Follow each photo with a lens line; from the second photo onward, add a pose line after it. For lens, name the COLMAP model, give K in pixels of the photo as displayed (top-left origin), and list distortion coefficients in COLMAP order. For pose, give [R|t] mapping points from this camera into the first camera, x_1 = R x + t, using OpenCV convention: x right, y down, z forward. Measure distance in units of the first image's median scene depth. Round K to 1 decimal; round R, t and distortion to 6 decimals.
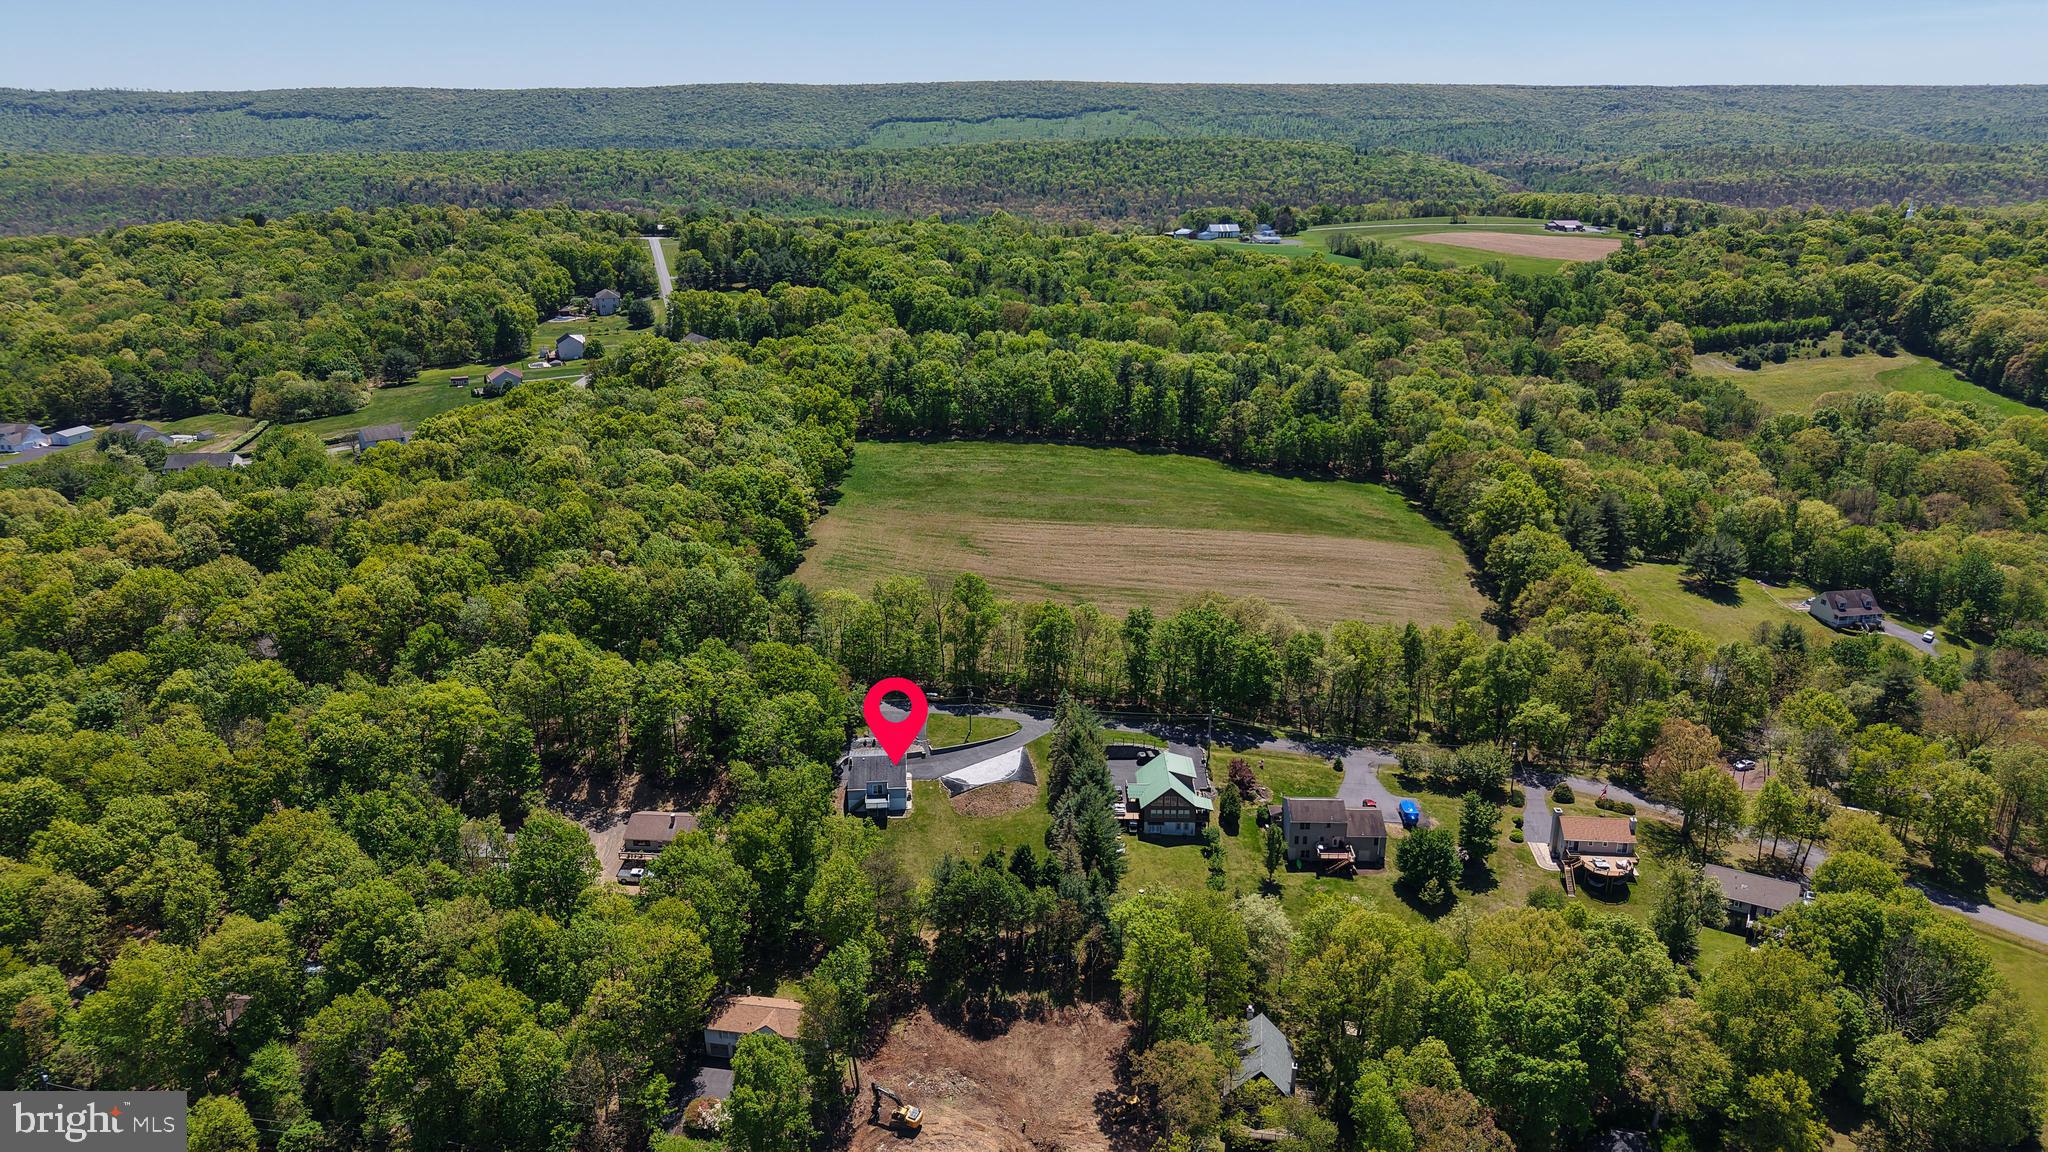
lens RADIAL K [[1368.4, 0, 1022.7], [0, 1368.4, 588.9], [0, 0, 1]] dist [0.024584, -0.028533]
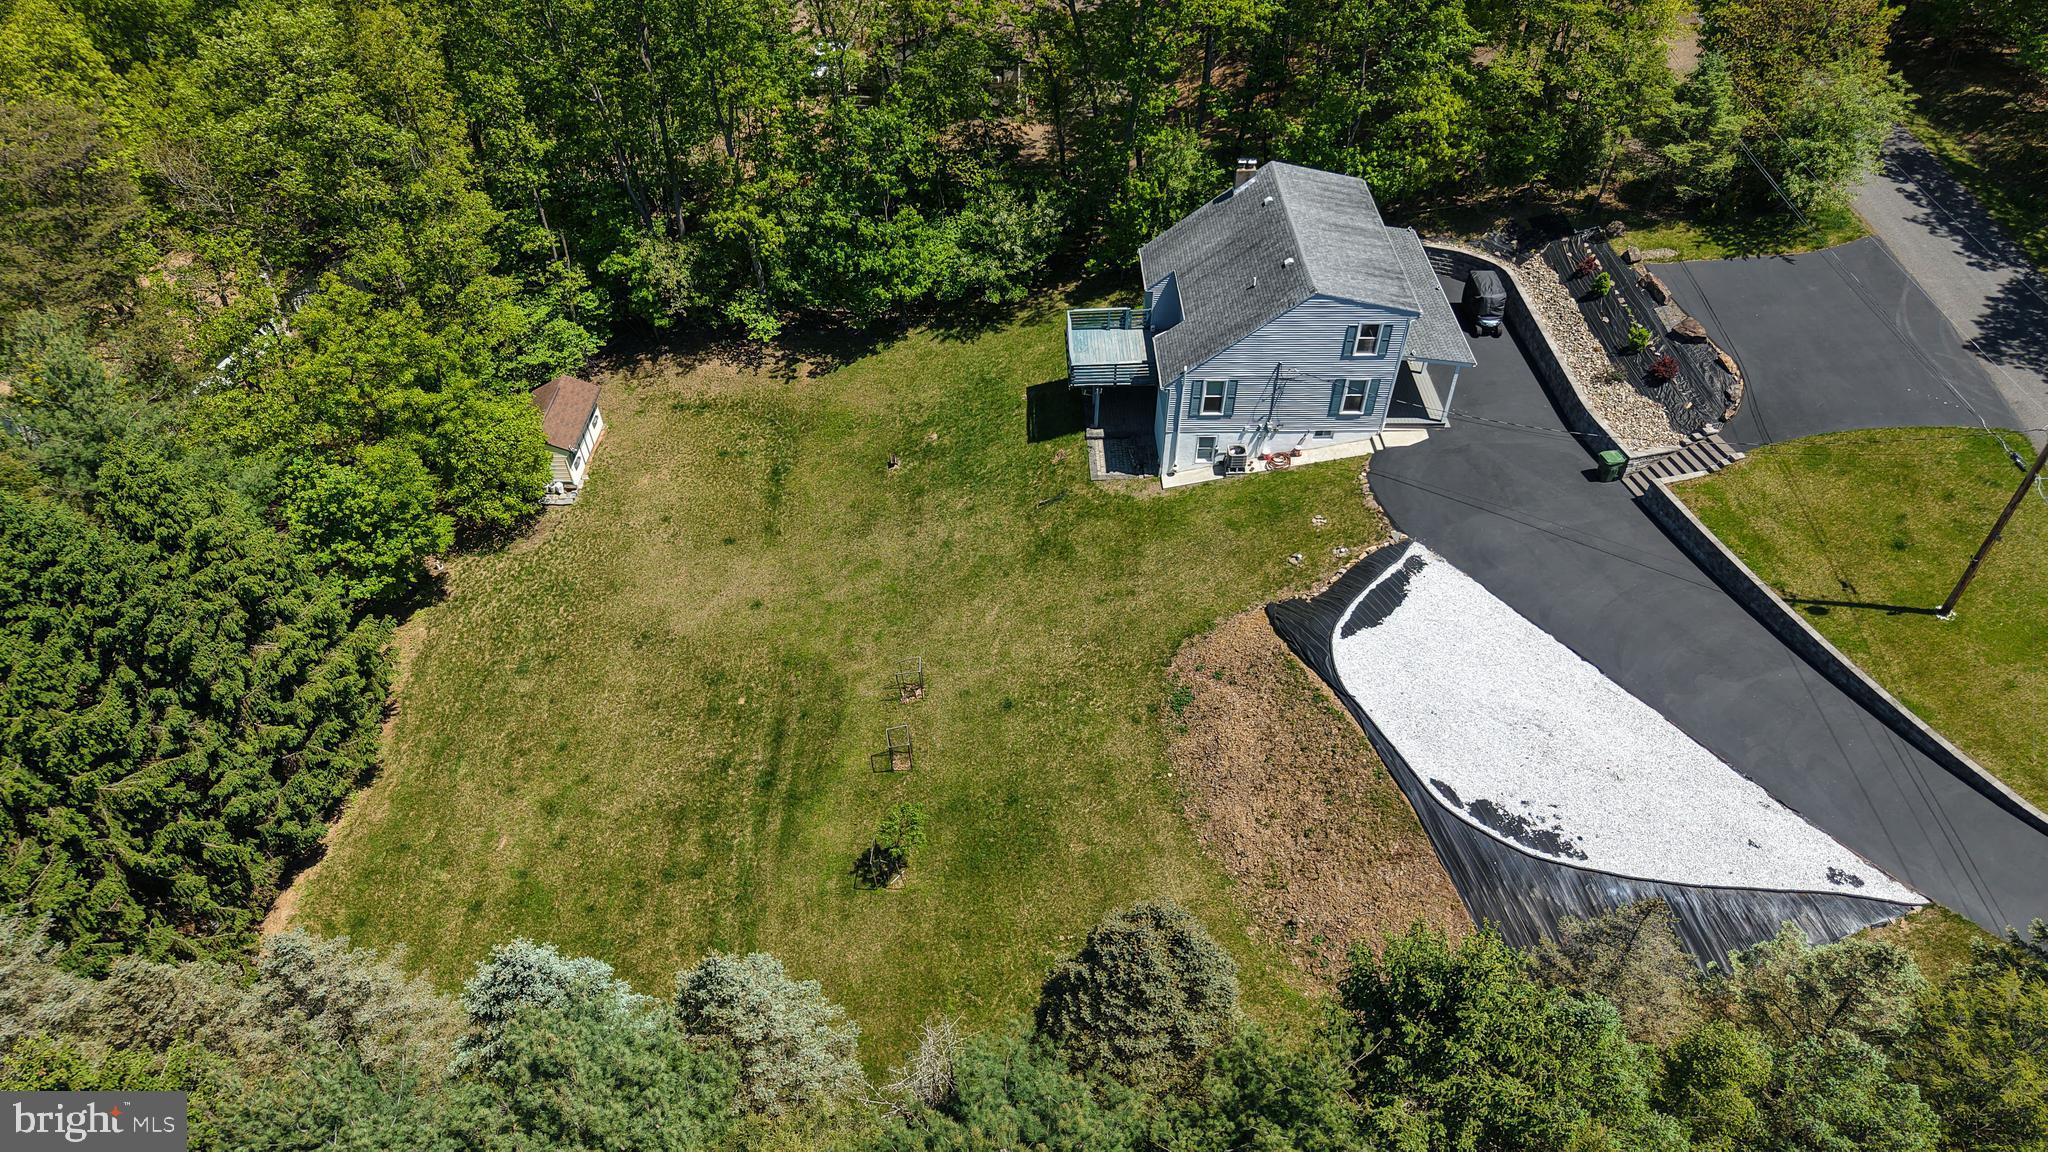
lens RADIAL K [[1368.4, 0, 1018.8], [0, 1368.4, 581.2], [0, 0, 1]] dist [0.024584, -0.028533]
pose [[-0.051841, 0.687630, -0.724208, 0.049831], [-0.319969, 0.675516, 0.664302, 0.016429], [0.946009, 0.266163, 0.185001, 0.510950]]
